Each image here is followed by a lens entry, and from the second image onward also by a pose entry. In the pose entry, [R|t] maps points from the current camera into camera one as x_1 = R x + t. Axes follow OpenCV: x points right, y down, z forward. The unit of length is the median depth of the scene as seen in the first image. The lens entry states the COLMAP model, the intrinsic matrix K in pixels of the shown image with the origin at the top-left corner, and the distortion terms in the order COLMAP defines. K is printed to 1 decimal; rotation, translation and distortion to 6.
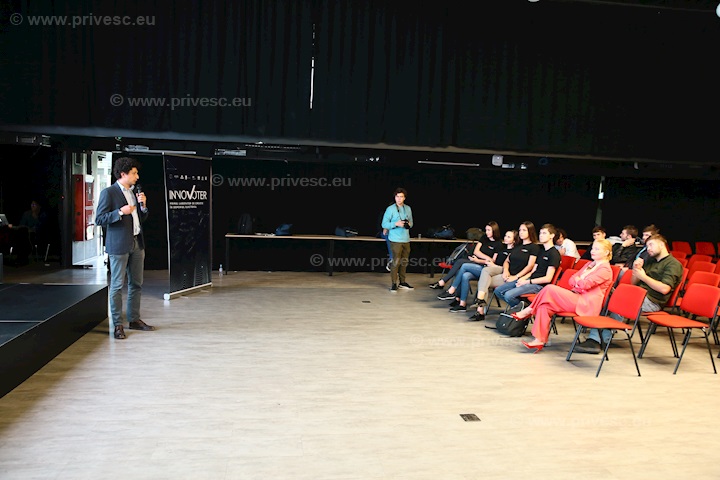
lens RADIAL K [[591.8, 0, 359.7], [0, 591.8, 241.7], [0, 0, 1]] dist [-0.002051, -0.001531]
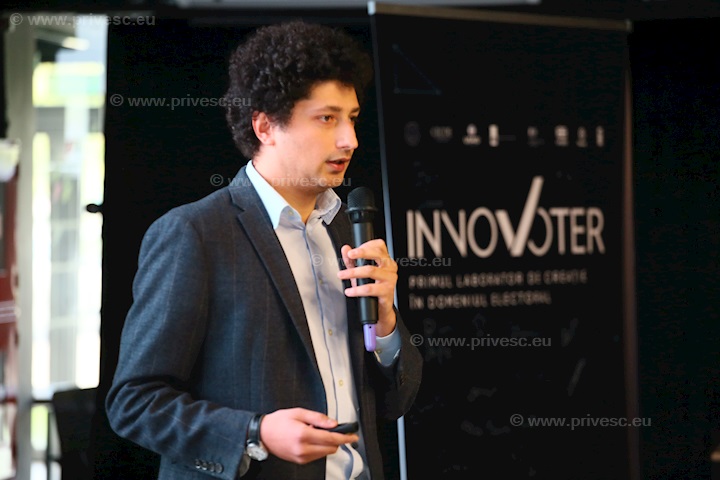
lens RADIAL K [[2995.0, 0, 360.1], [0, 2995.0, 239.9], [0, 0, 1]] dist [0.104486, 0.000000]
pose [[0.959626, -0.027388, -0.279941, -0.078324], [0.008015, 0.997507, -0.070115, -0.013476], [0.281163, 0.065040, 0.957453, 0.119797]]
